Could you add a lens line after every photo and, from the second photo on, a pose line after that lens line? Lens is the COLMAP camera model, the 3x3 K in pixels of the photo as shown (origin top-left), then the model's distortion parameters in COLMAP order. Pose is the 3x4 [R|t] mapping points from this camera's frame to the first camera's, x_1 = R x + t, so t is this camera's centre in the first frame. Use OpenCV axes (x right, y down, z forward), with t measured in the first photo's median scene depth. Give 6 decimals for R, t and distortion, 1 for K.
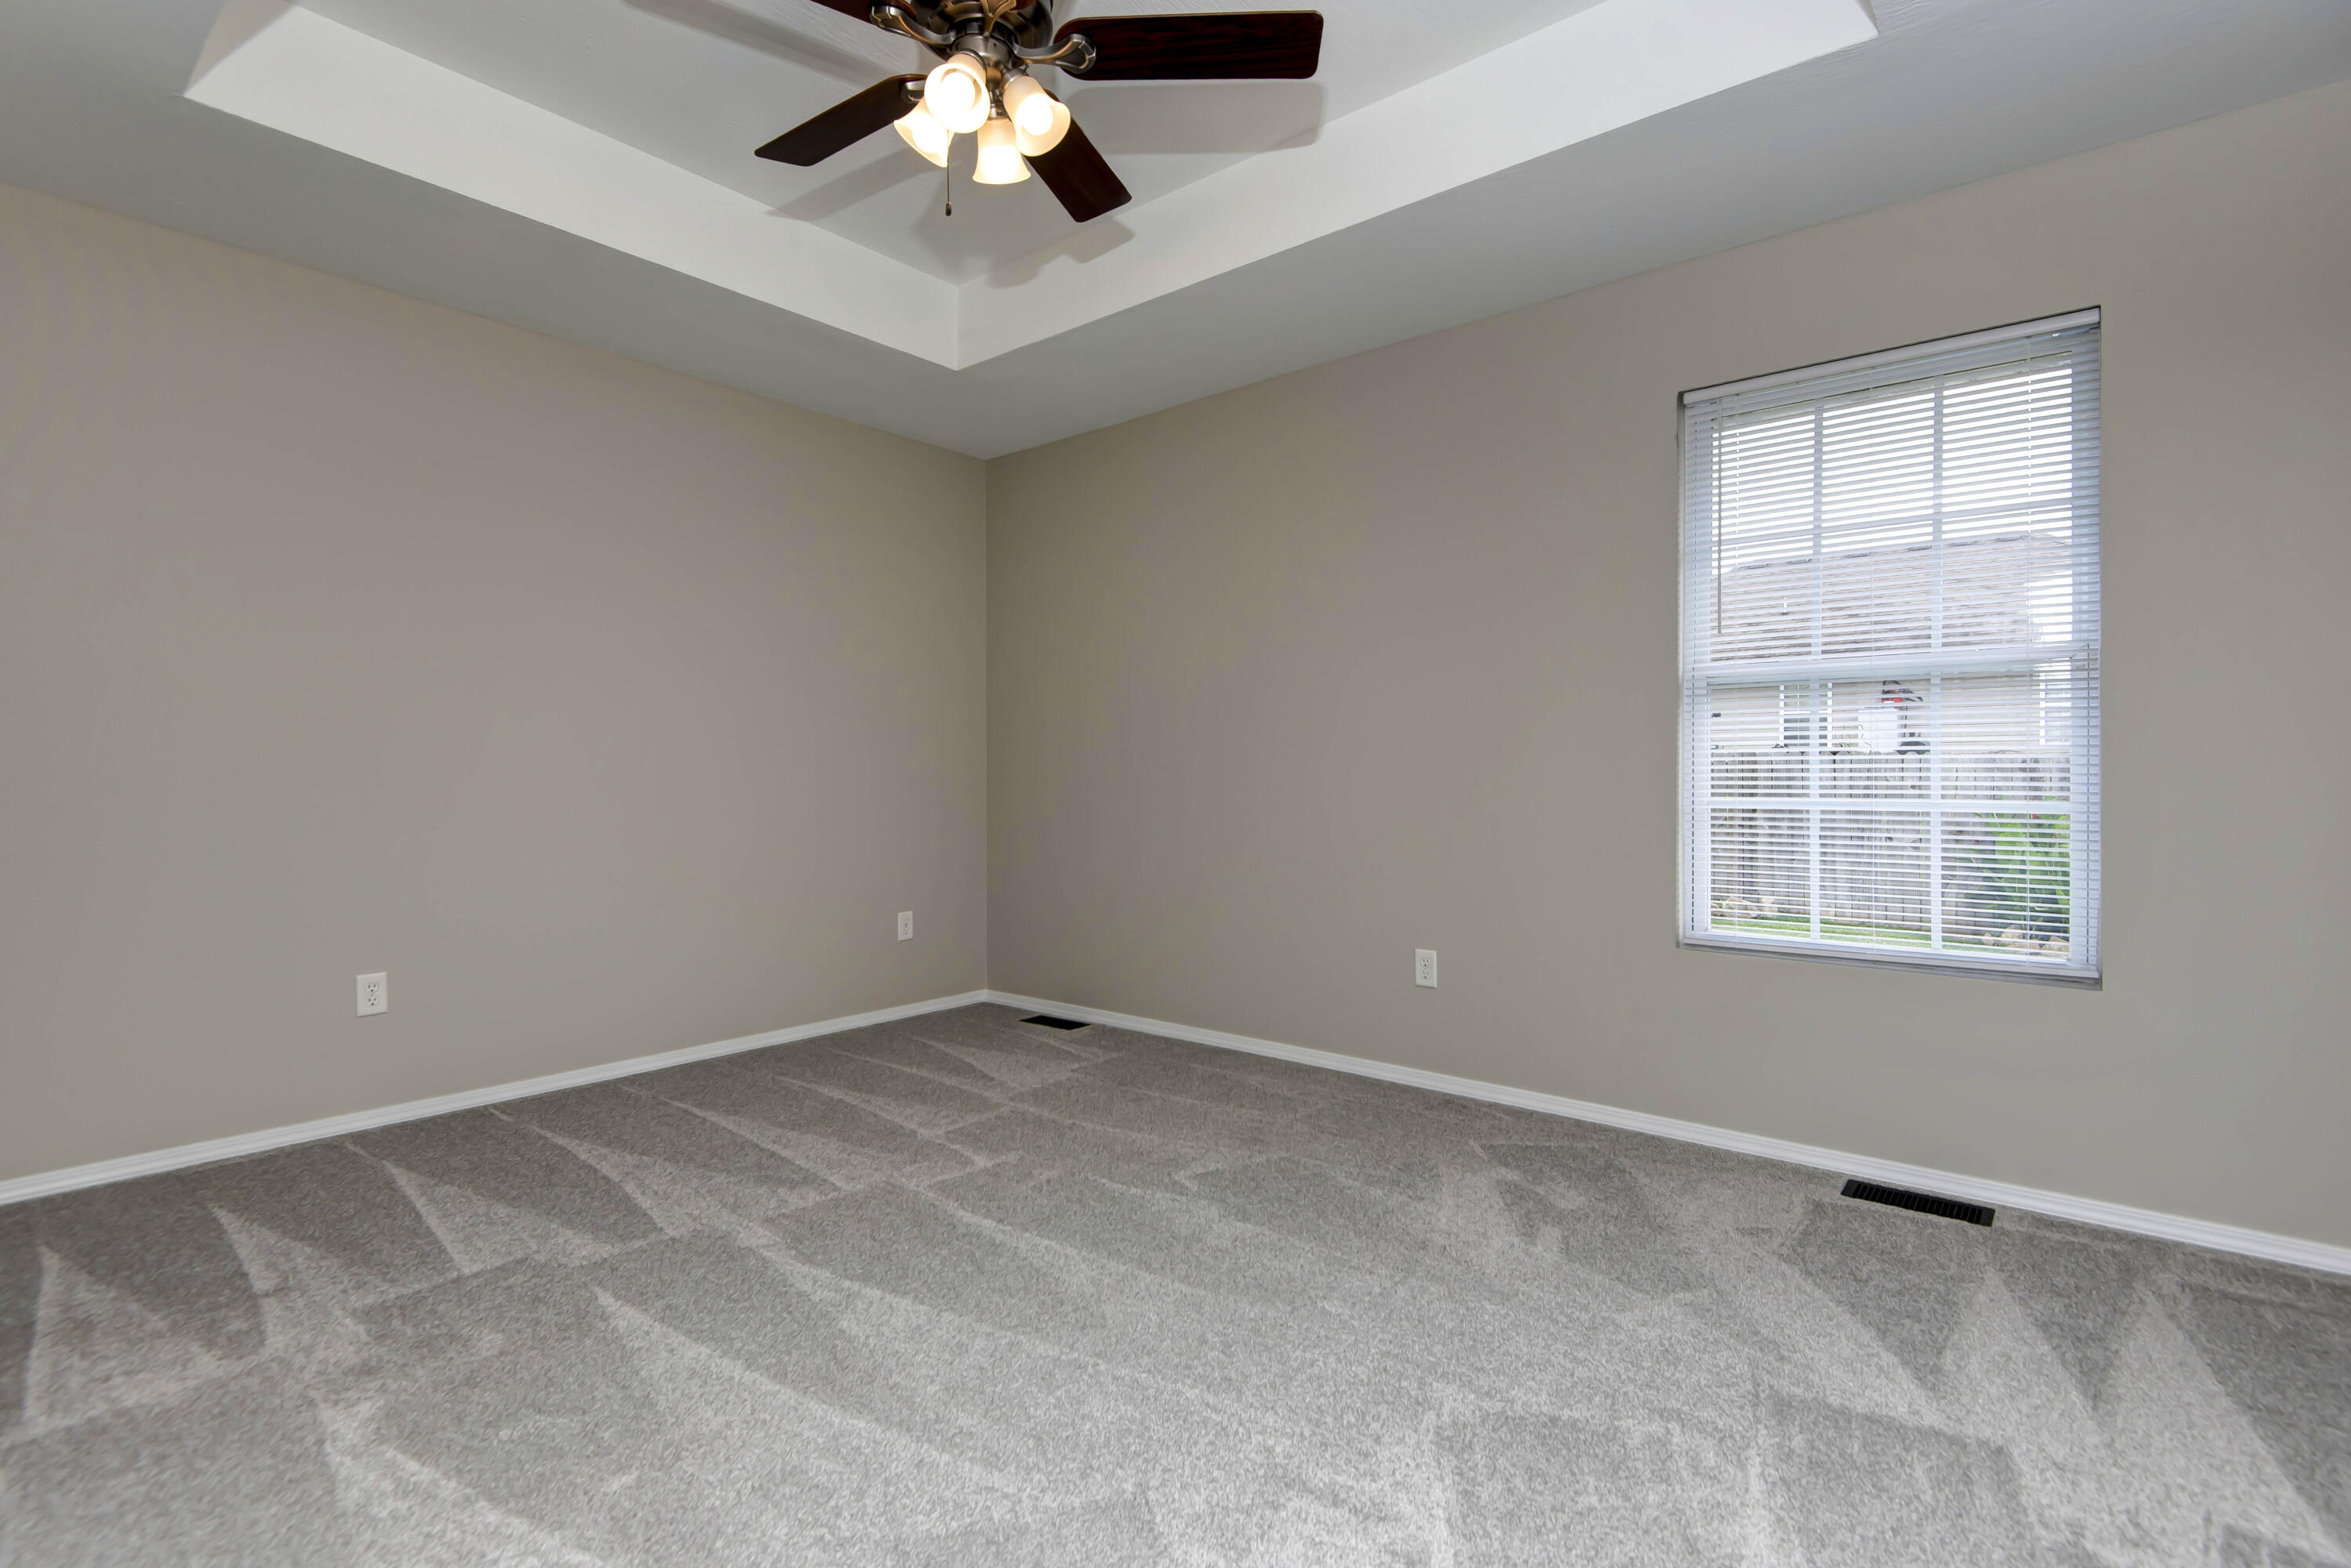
lens RADIAL K [[1065.1, 0, 1175.5], [0, 1065.1, 784.0], [0, 0, 1]] dist [0.015231, -0.001274]
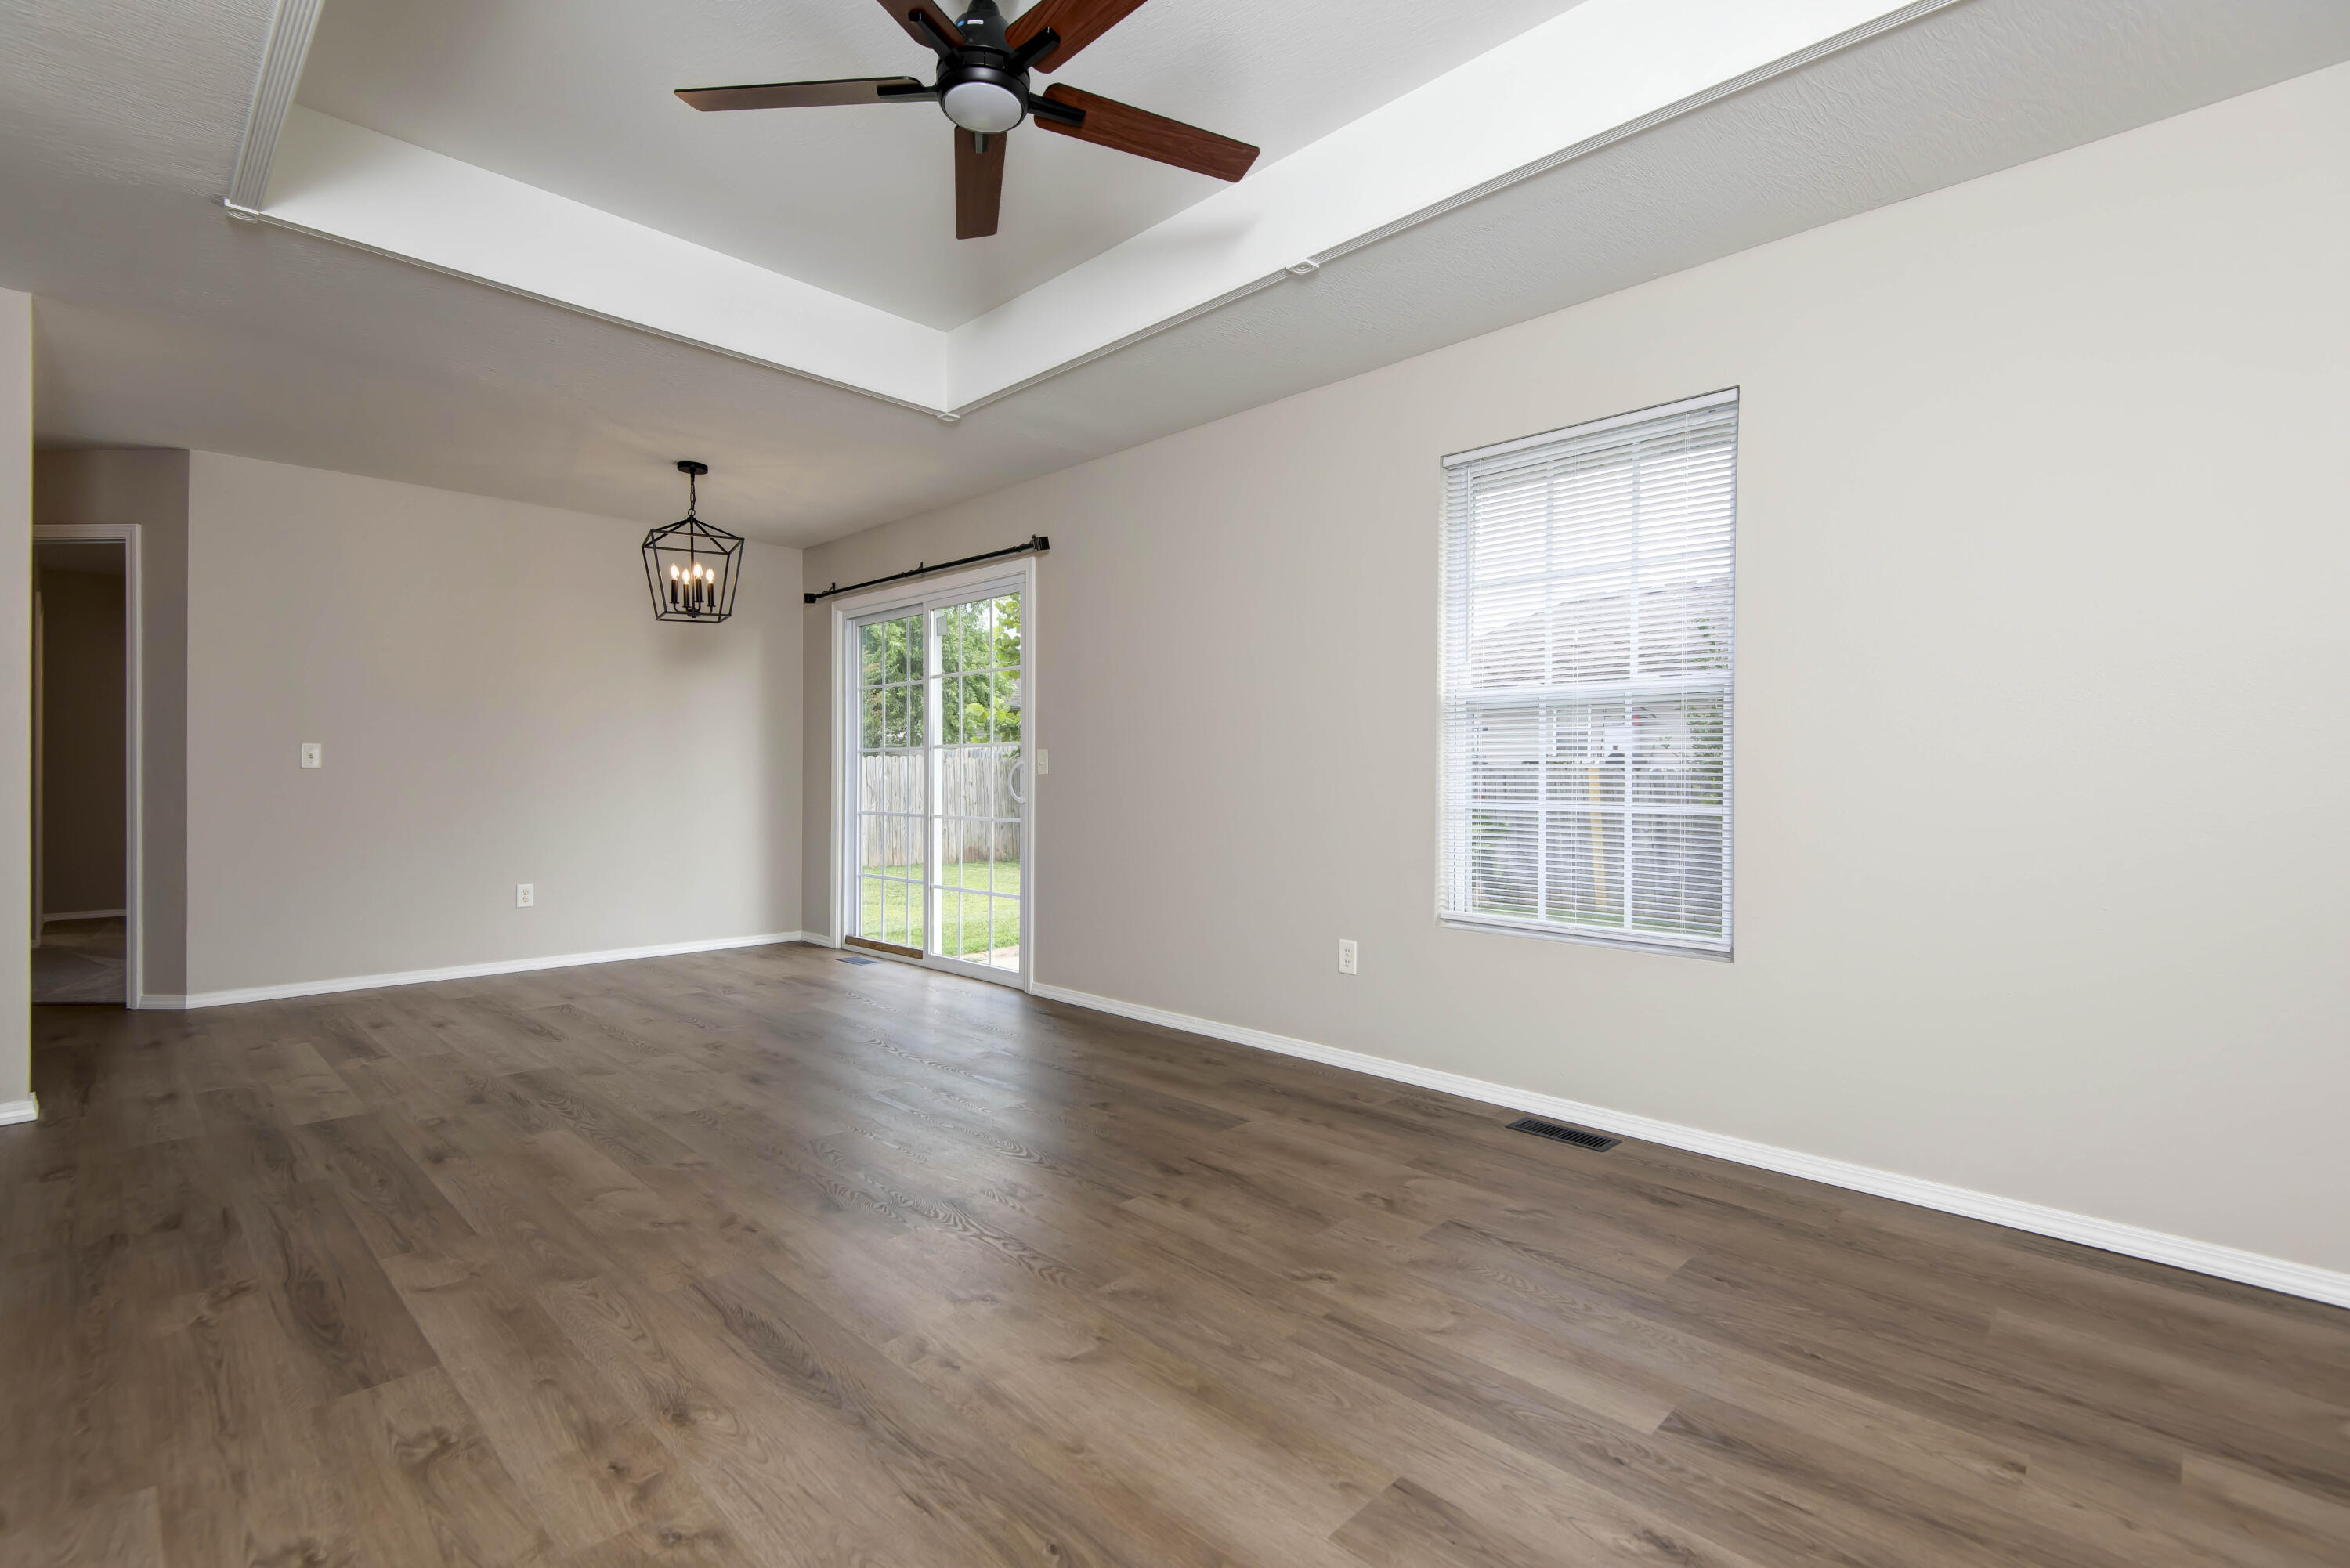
lens RADIAL K [[1122.8, 0, 1175.0], [0, 1122.8, 784.0], [0, 0, 1]] dist [0.023153, 0.000908]
pose [[0.993075, 0.008771, -0.117158, 0.327195], [-0.009118, 0.999955, -0.002423, 0.001457], [0.117132, 0.003475, 0.993110, -0.268889]]
